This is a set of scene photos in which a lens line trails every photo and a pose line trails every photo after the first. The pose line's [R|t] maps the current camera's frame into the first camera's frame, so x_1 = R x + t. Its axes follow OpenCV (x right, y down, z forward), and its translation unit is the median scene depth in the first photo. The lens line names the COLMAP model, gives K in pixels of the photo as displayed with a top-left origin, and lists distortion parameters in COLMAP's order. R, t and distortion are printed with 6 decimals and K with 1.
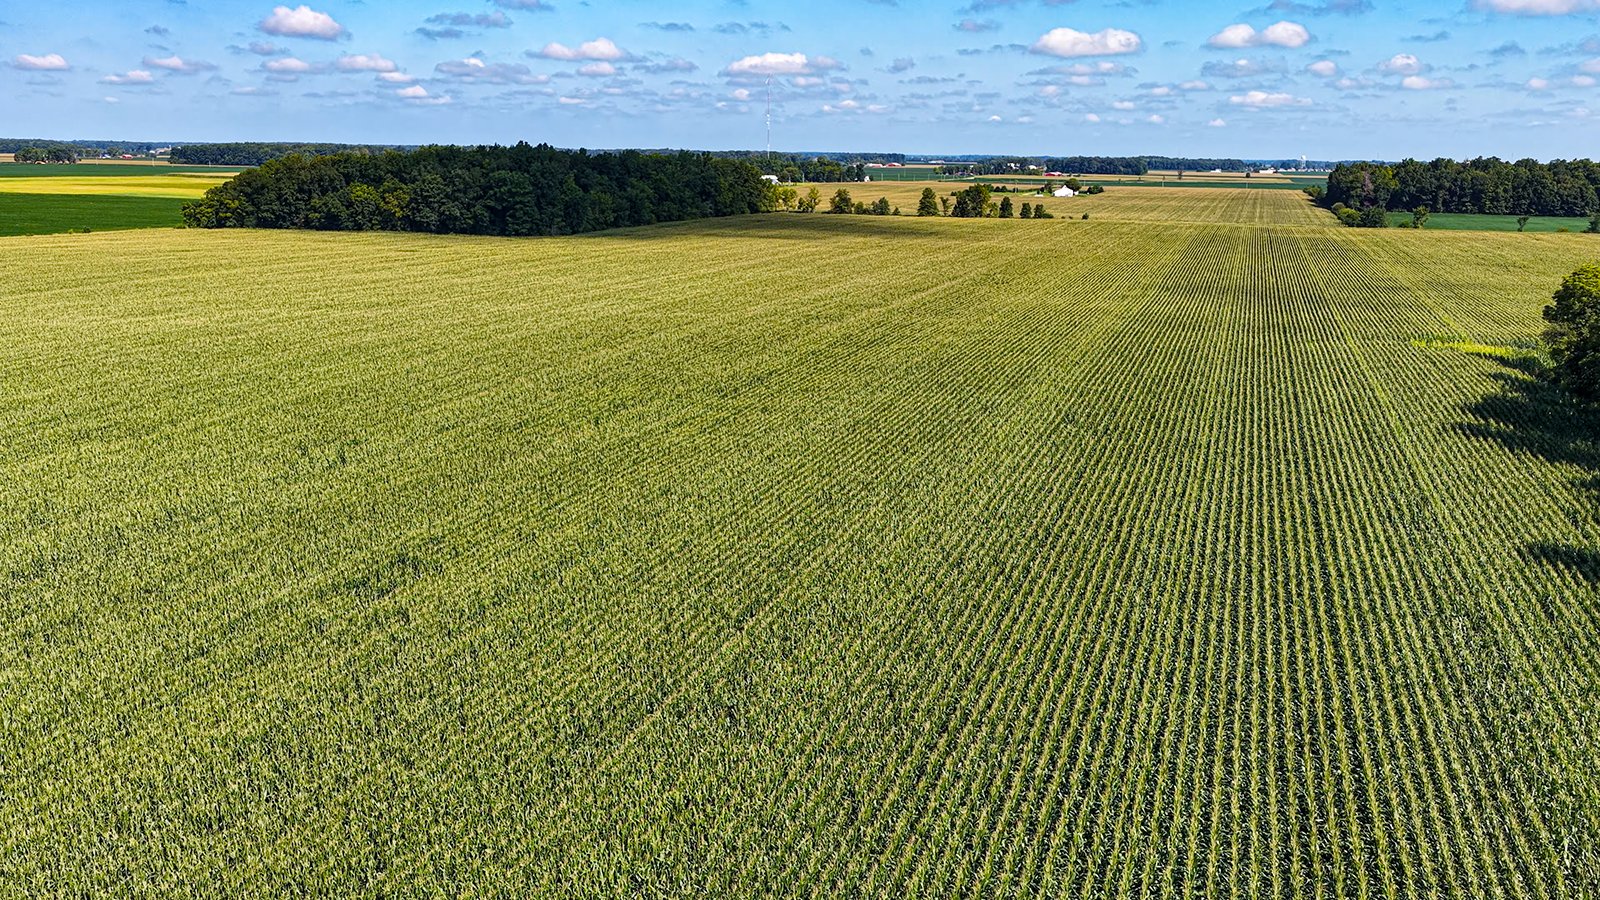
lens RADIAL K [[1365.5, 0, 803.3], [0, 1365.5, 450.6], [0, 0, 1]] dist [-0.020917, 0.046067]
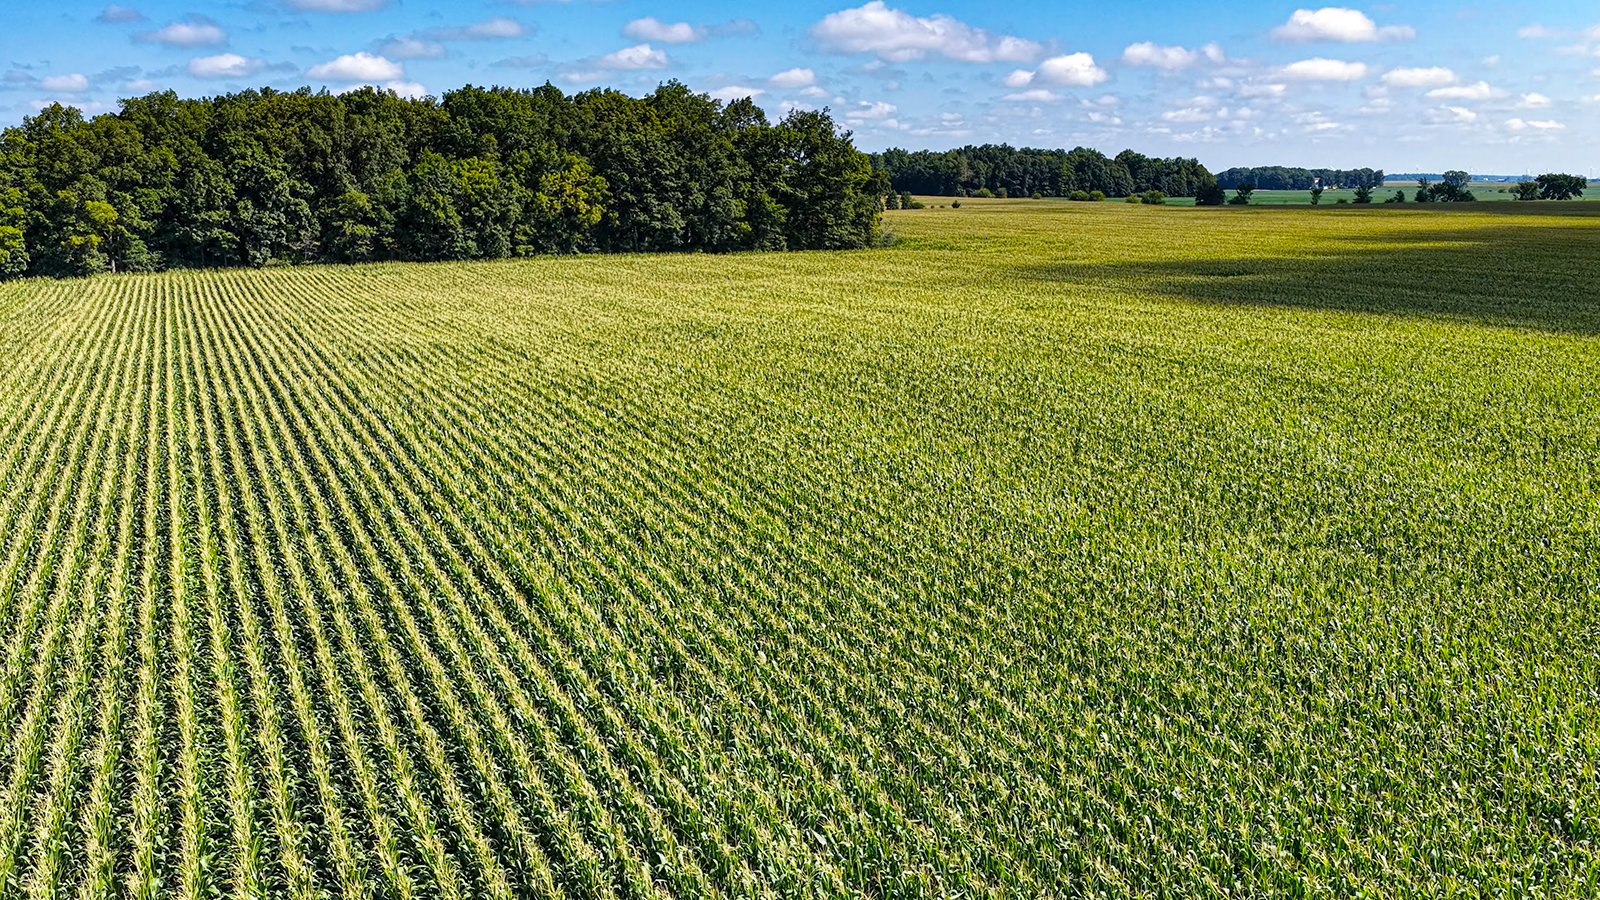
lens RADIAL K [[1365.5, 0, 803.3], [0, 1365.5, 450.6], [0, 0, 1]] dist [-0.020917, 0.046067]
pose [[0.733669, -0.148358, 0.663114, -0.417084], [0.156411, 0.986541, 0.047665, -0.078745], [-0.661260, 0.068748, 0.747000, 0.455620]]
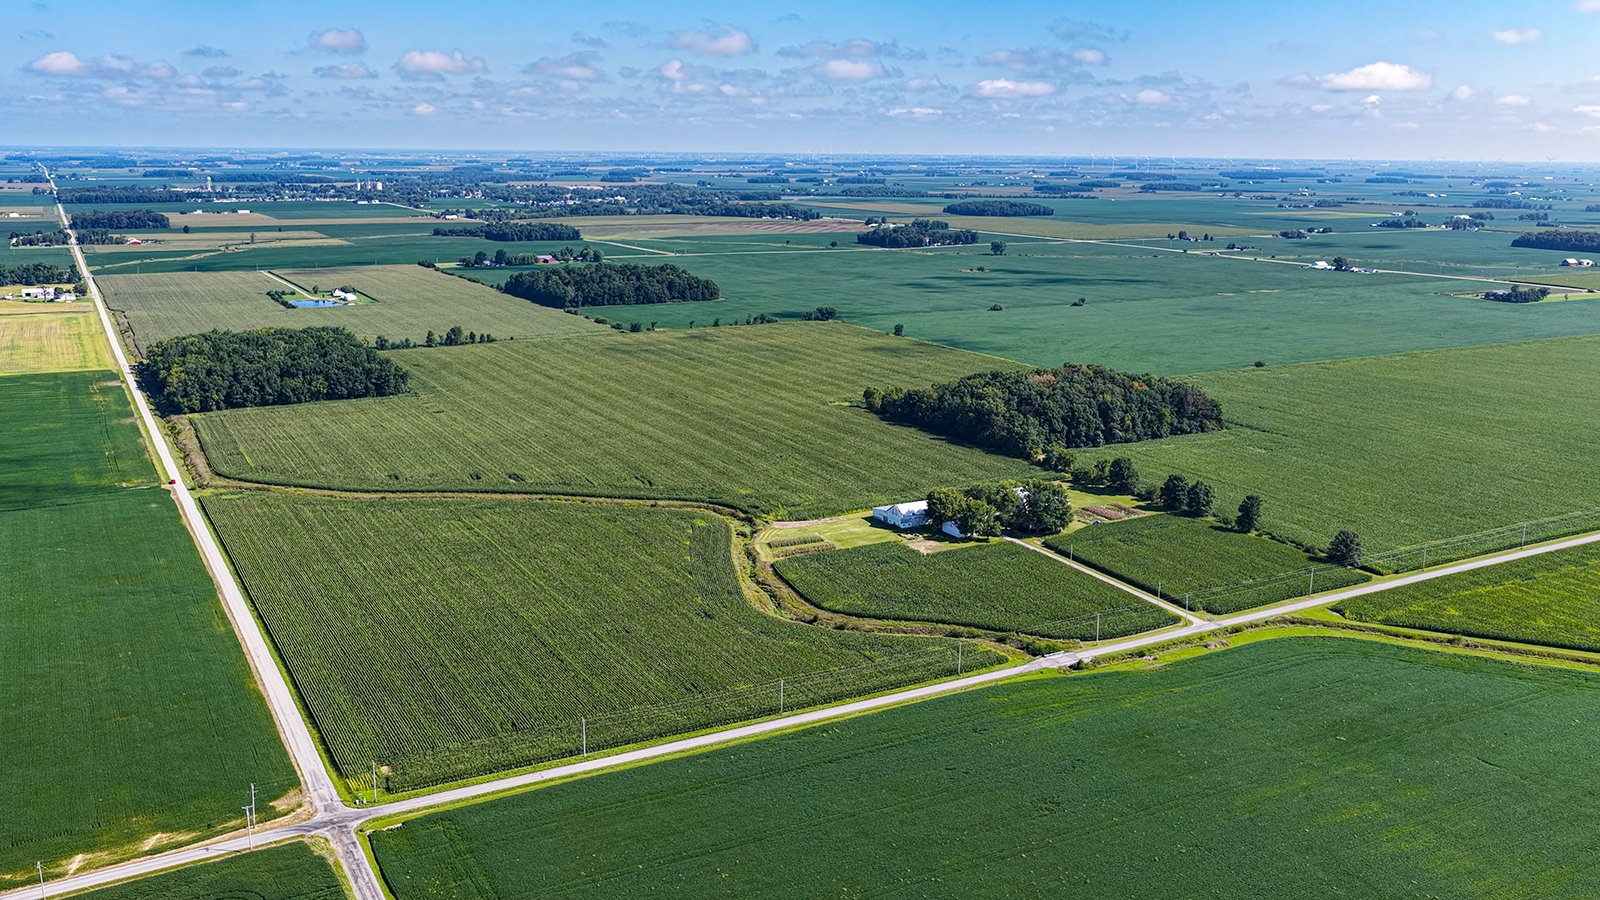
lens RADIAL K [[1365.5, 0, 803.3], [0, 1365.5, 450.6], [0, 0, 1]] dist [-0.020917, 0.046067]
pose [[0.677570, -0.168110, 0.715987, -0.942768], [0.157595, 0.984100, 0.081922, -0.104857], [-0.718375, 0.057329, 0.693290, -0.663453]]
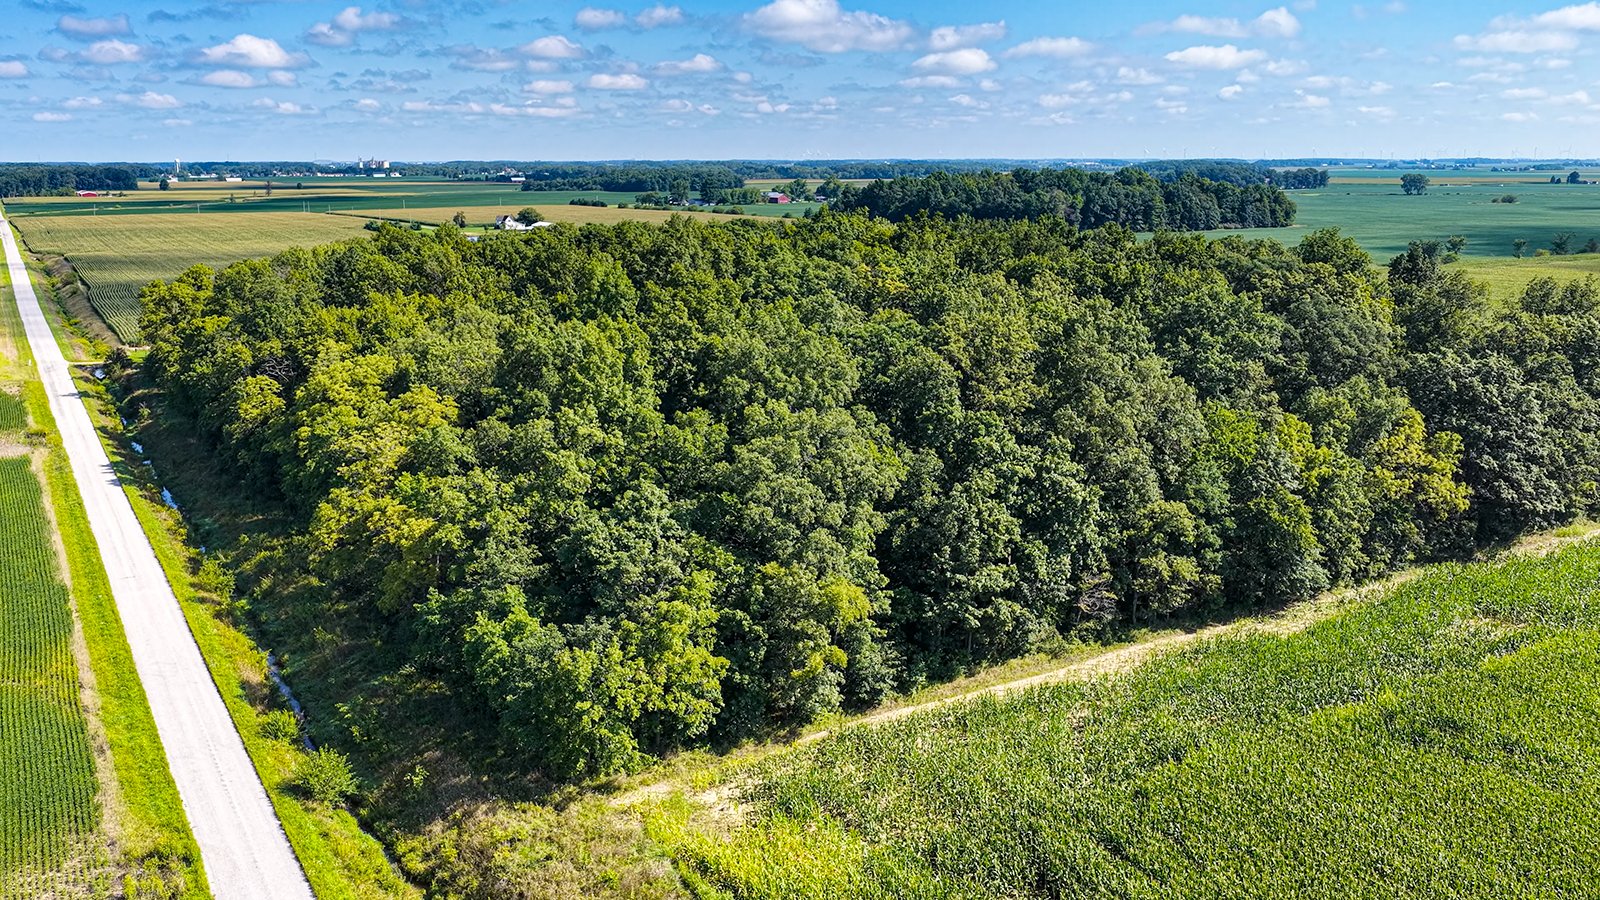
lens RADIAL K [[1365.5, 0, 803.3], [0, 1365.5, 450.6], [0, 0, 1]] dist [-0.020917, 0.046067]
pose [[0.655961, -0.175266, 0.734164, -0.439445], [0.174345, 0.981547, 0.078550, -0.170828], [-0.734384, 0.076472, 0.674413, 0.674611]]
